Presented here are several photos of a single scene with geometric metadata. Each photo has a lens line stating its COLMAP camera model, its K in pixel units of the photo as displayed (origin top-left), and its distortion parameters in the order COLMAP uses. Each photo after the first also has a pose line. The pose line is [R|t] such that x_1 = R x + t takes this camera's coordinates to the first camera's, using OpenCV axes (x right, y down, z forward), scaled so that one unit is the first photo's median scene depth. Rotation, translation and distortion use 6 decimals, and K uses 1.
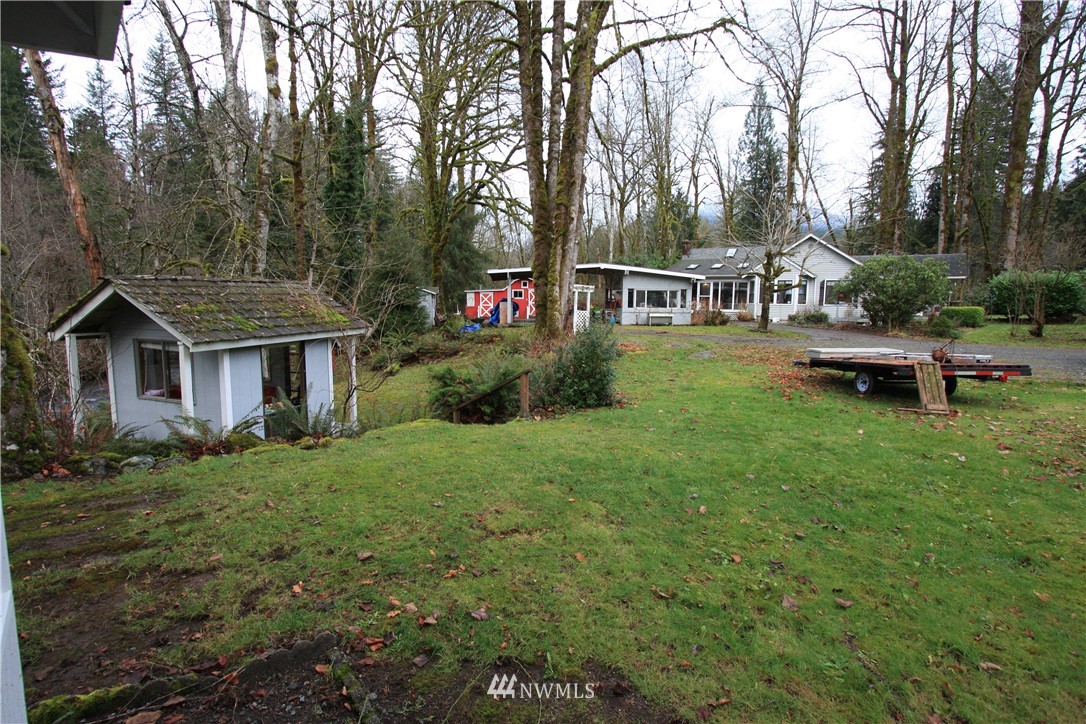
lens RADIAL K [[552.3, 0, 542.2], [0, 552.3, 361.9], [0, 0, 1]] dist [-0.006846, 0.000910]
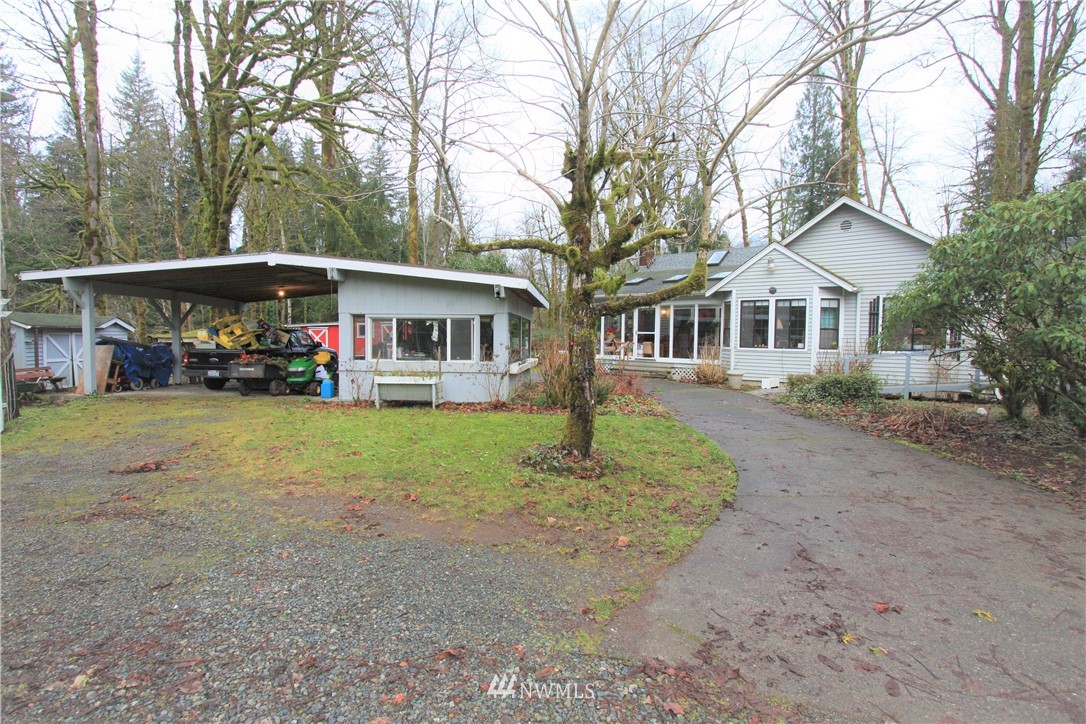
lens RADIAL K [[552.3, 0, 543.4], [0, 552.3, 361.7], [0, 0, 1]] dist [-0.006846, 0.000910]
pose [[0.991183, 0.006441, -0.132346, 0.295919], [-0.015641, 0.997522, -0.068593, -0.059587], [0.131576, 0.070058, 0.988827, 0.514859]]
